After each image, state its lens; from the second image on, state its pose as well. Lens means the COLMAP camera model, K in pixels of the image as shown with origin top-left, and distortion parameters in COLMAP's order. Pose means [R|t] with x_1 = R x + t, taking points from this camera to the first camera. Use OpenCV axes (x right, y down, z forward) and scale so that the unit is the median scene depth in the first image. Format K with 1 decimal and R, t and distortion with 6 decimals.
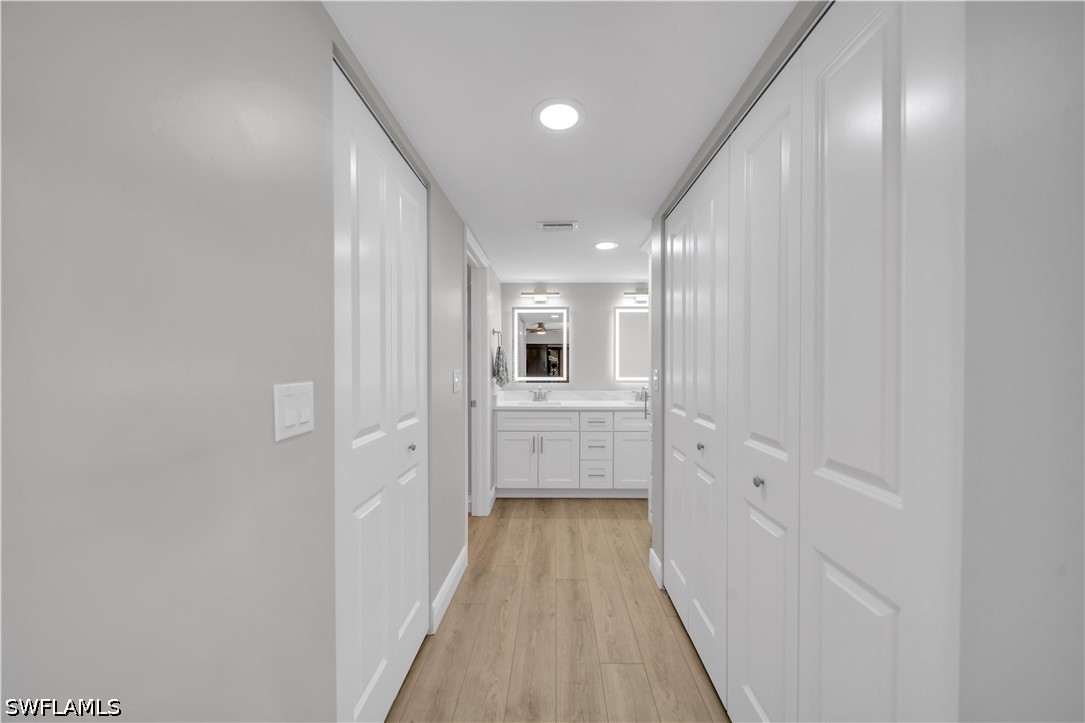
lens RADIAL K [[374.8, 0, 546.5], [0, 374.8, 368.0], [0, 0, 1]] dist [0.002426, -0.001756]
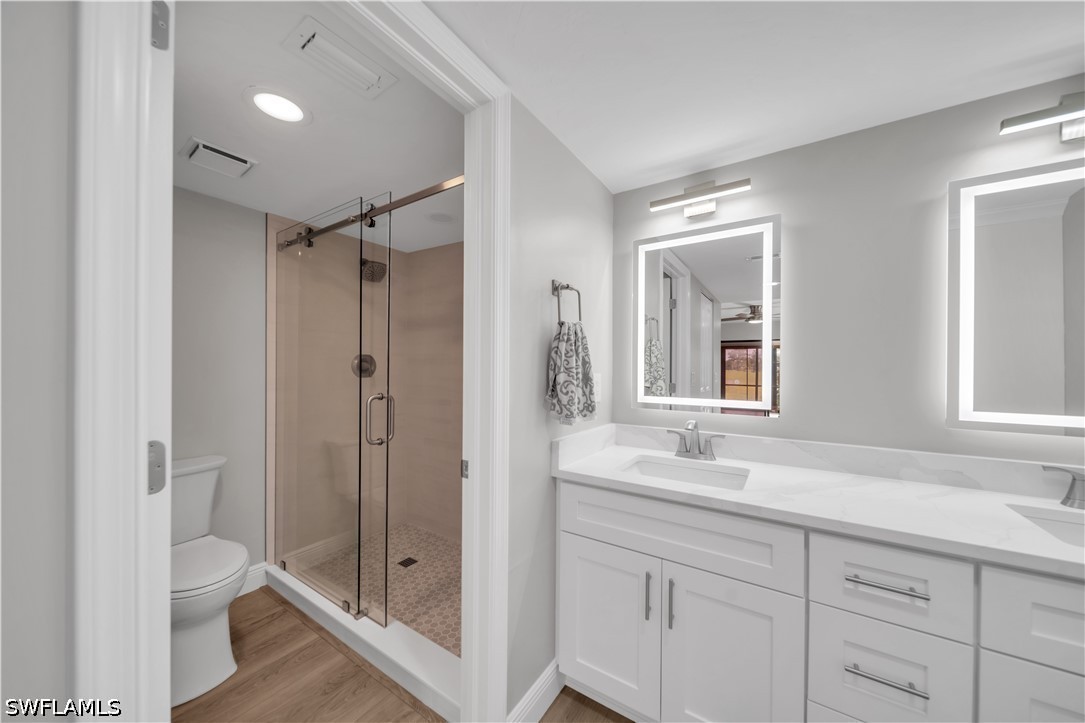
lens RADIAL K [[374.8, 0, 546.5], [0, 374.8, 368.0], [0, 0, 1]] dist [0.002426, -0.001756]
pose [[0.848945, 0.006788, -0.528437, 0.064717], [-0.010902, 0.999930, -0.004669, -0.005278], [0.528368, 0.009725, 0.848960, 0.601762]]
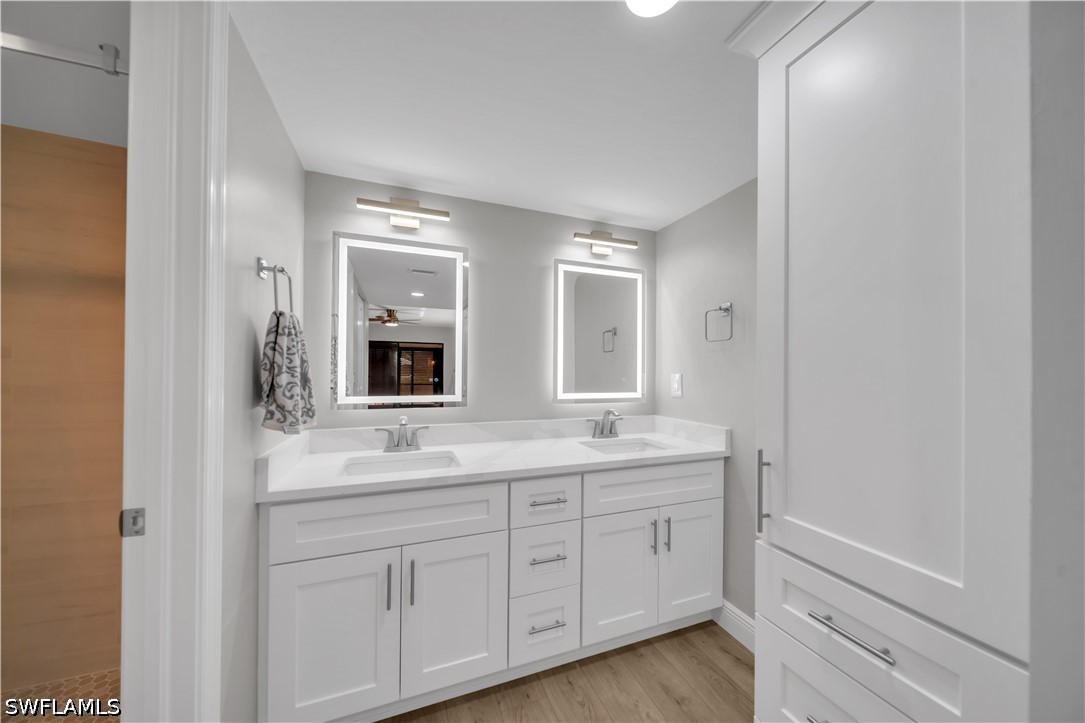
lens RADIAL K [[374.8, 0, 546.5], [0, 374.8, 368.0], [0, 0, 1]] dist [0.002426, -0.001756]
pose [[0.925115, 0.010875, 0.379532, -0.030198], [-0.006730, 0.999902, -0.012248, -0.004376], [-0.379628, 0.008777, 0.925097, 0.557468]]
